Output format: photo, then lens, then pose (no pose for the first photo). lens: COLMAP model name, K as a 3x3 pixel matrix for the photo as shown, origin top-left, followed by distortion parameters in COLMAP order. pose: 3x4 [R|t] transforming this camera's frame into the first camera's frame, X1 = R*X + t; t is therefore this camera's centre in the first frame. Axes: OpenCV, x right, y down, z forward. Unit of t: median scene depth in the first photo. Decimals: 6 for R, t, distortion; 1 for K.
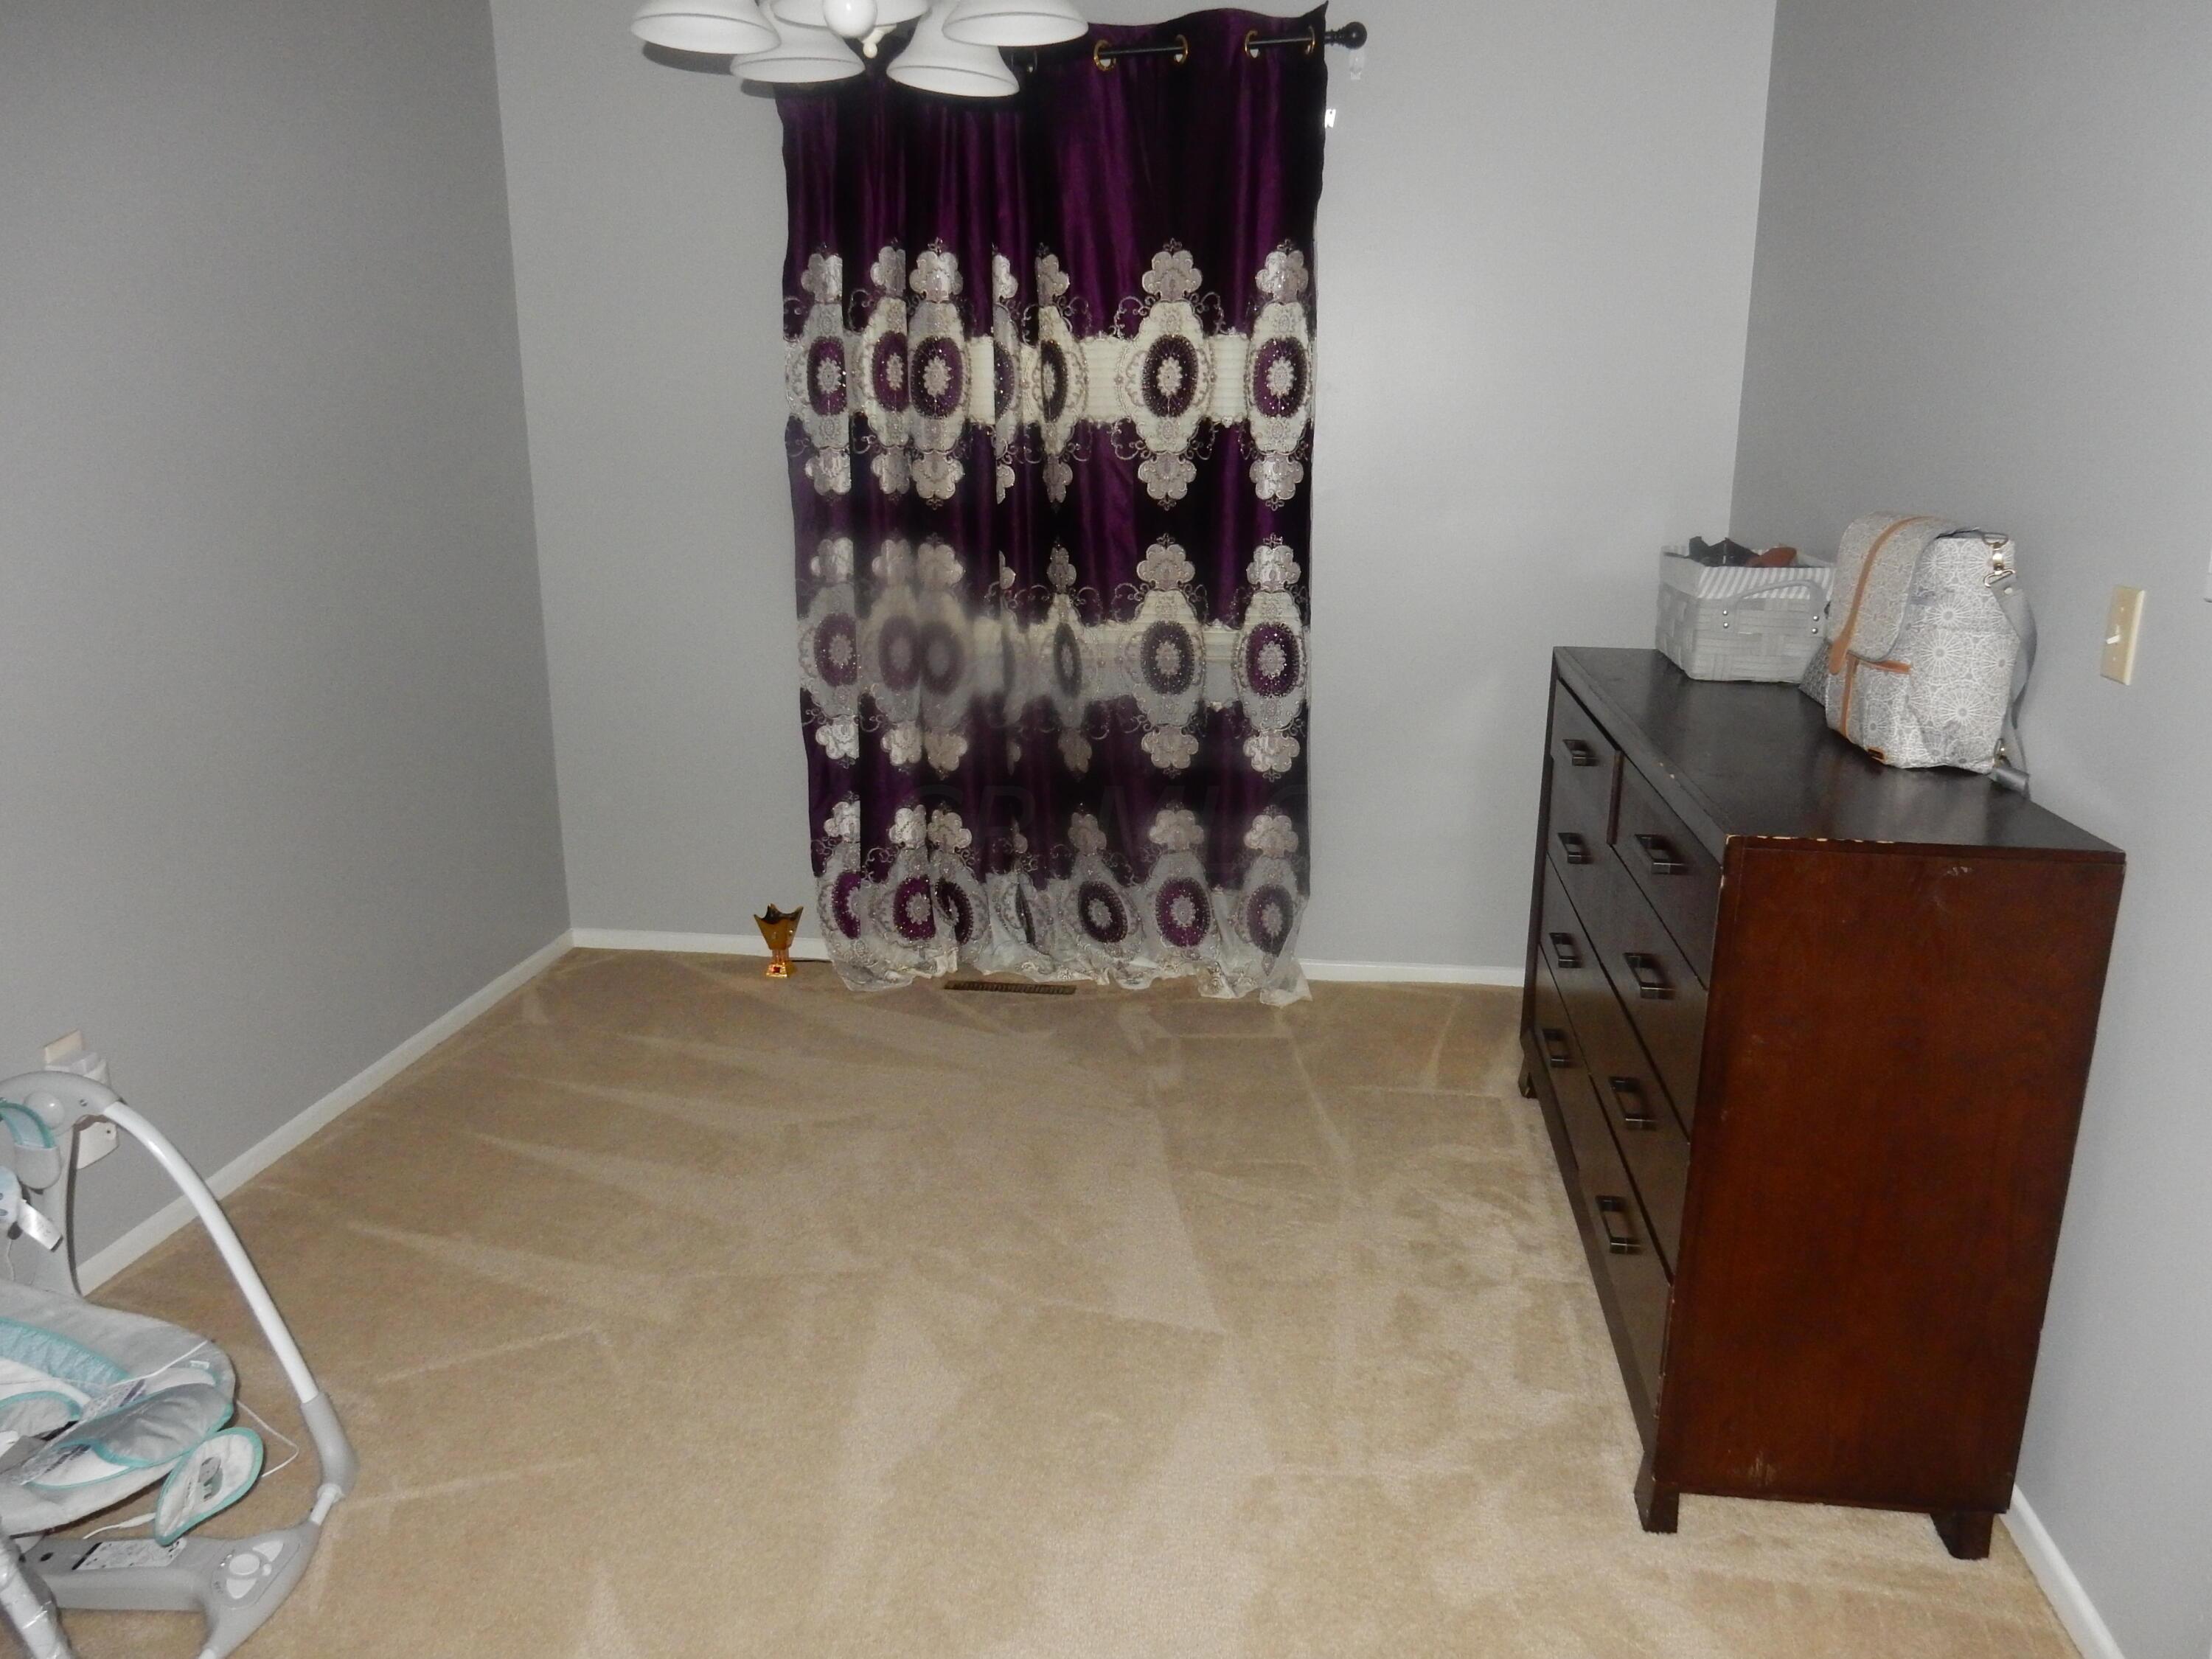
lens RADIAL K [[1623.2, 0, 1102.3], [0, 1623.2, 834.0], [0, 0, 1]] dist [0.002618, -0.000972]
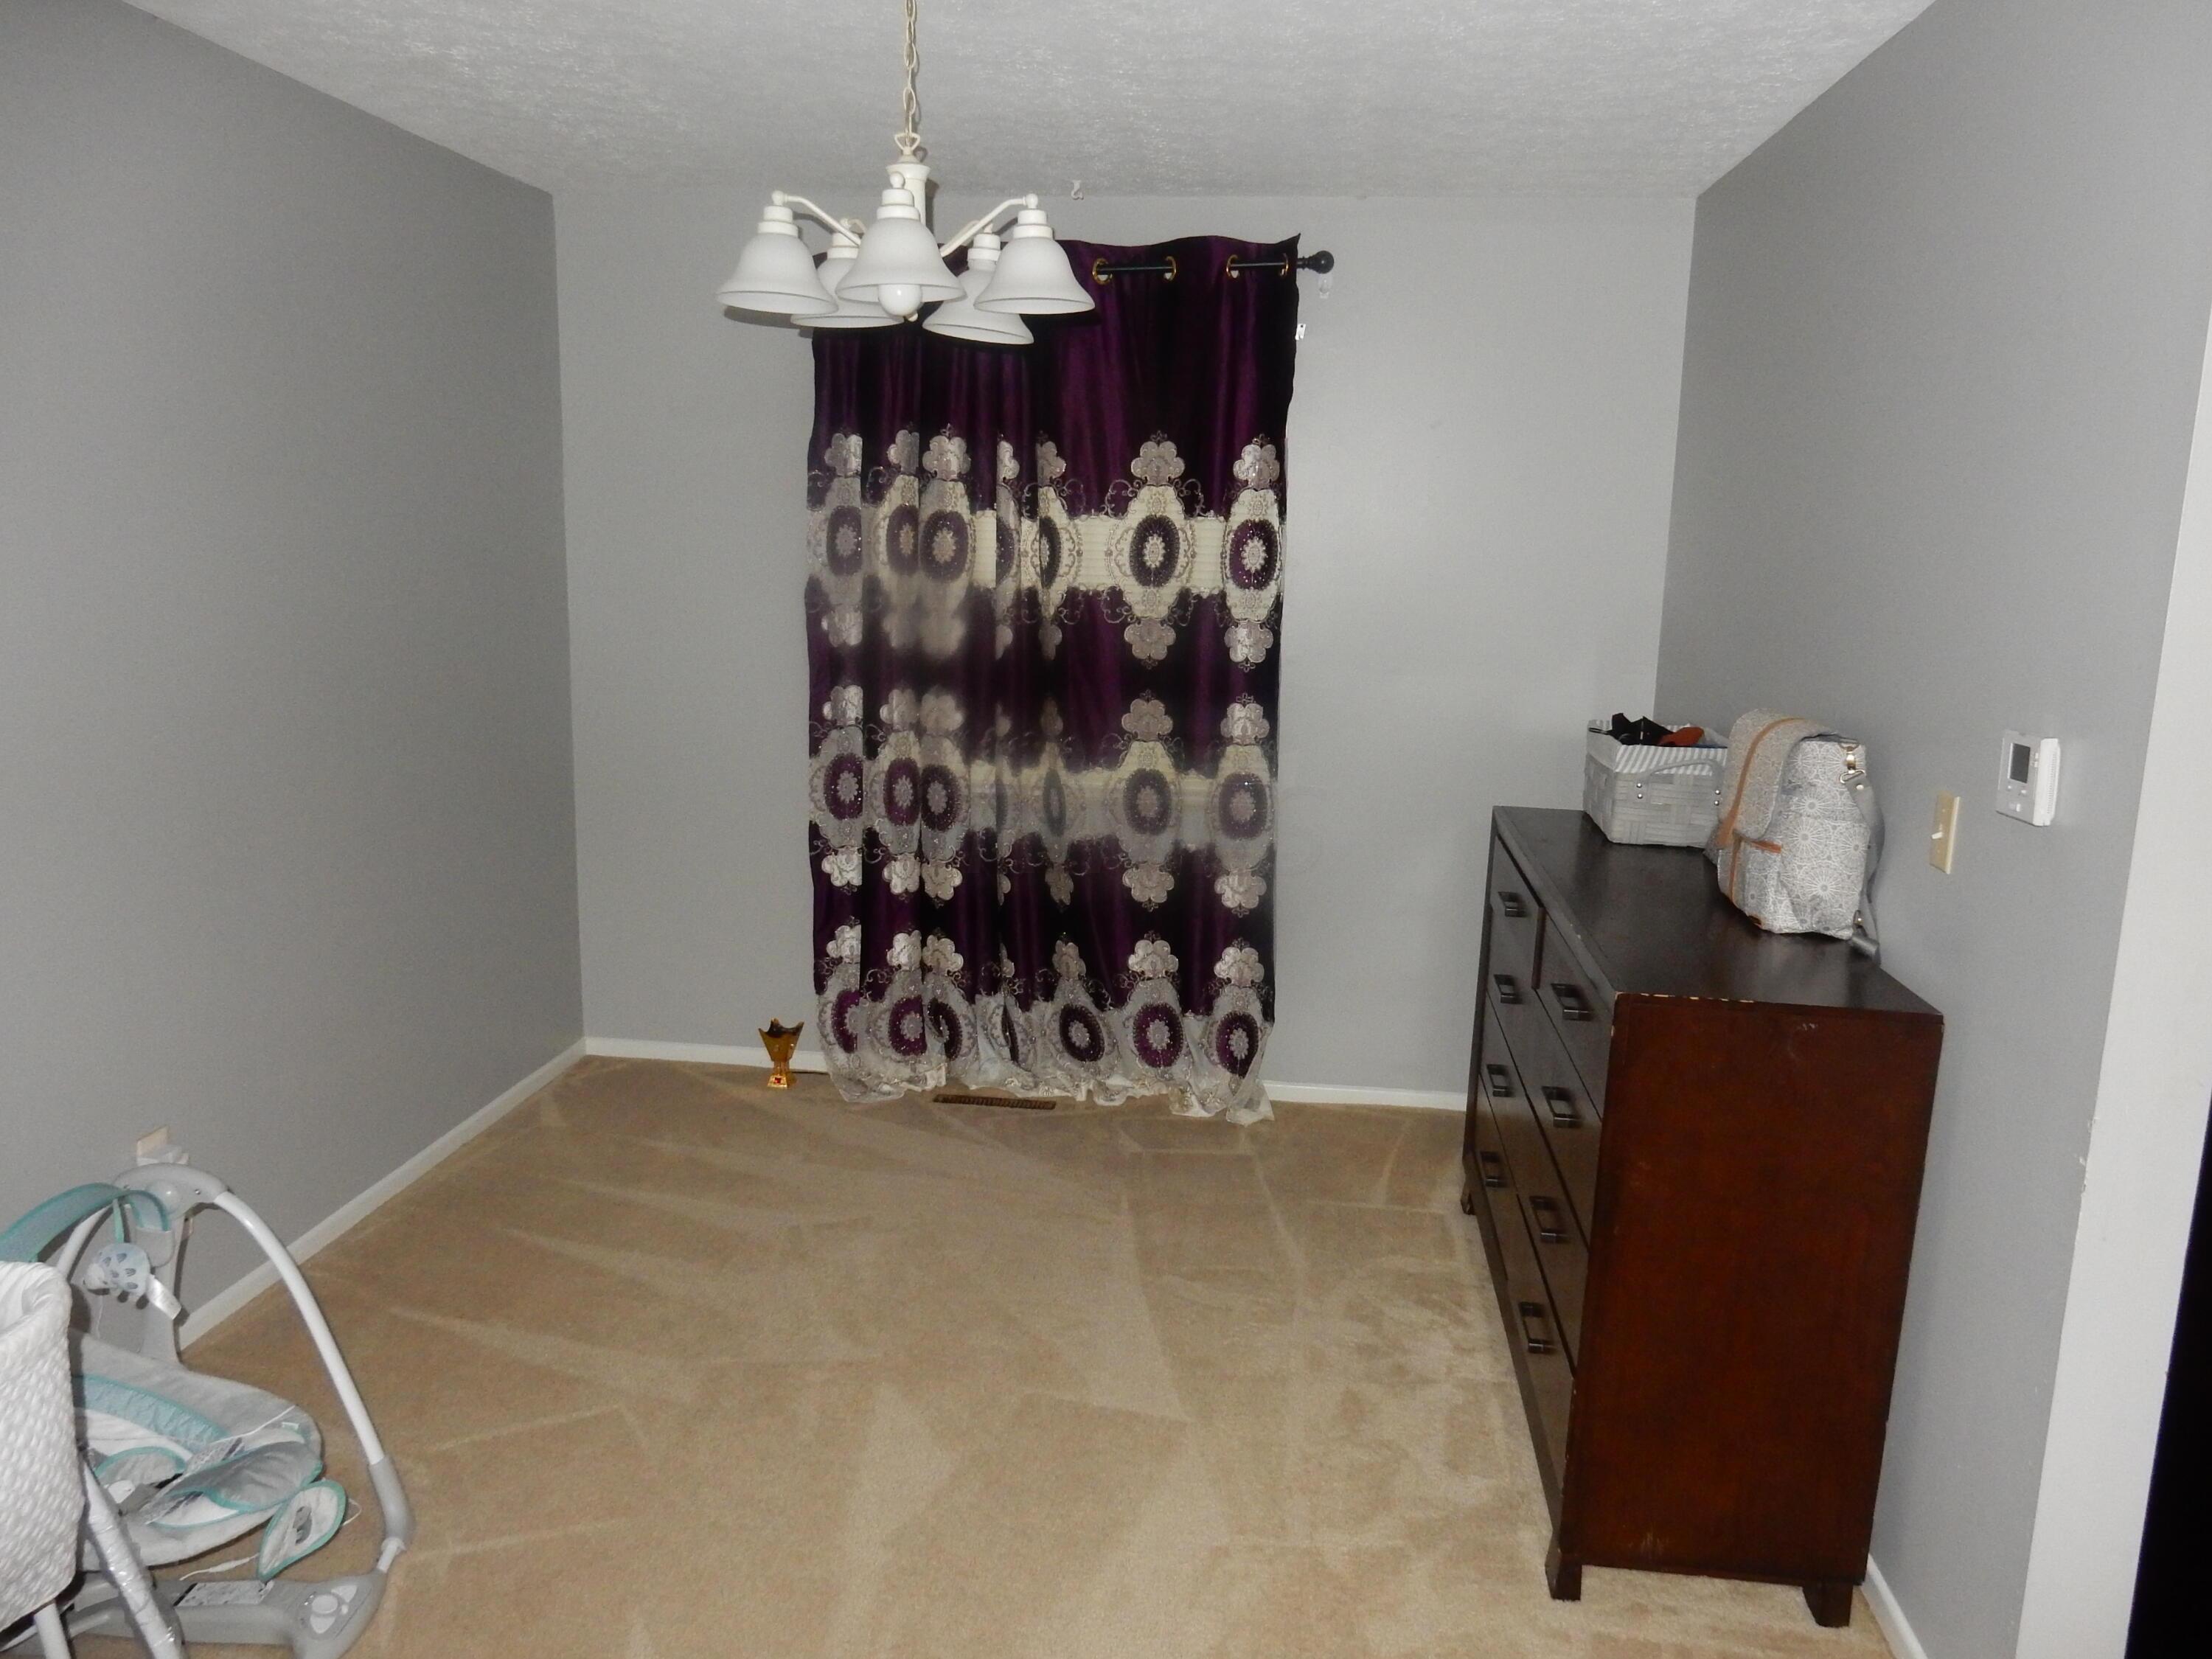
lens RADIAL K [[1630.7, 0, 1091.6], [0, 1630.7, 836.3], [0, 0, 1]] dist [0.003232, 0.004788]
pose [[0.999707, 0.022447, 0.009090, -0.007909], [-0.021813, 0.997662, -0.064764, -0.015365], [-0.010522, 0.064546, 0.997859, -0.112170]]
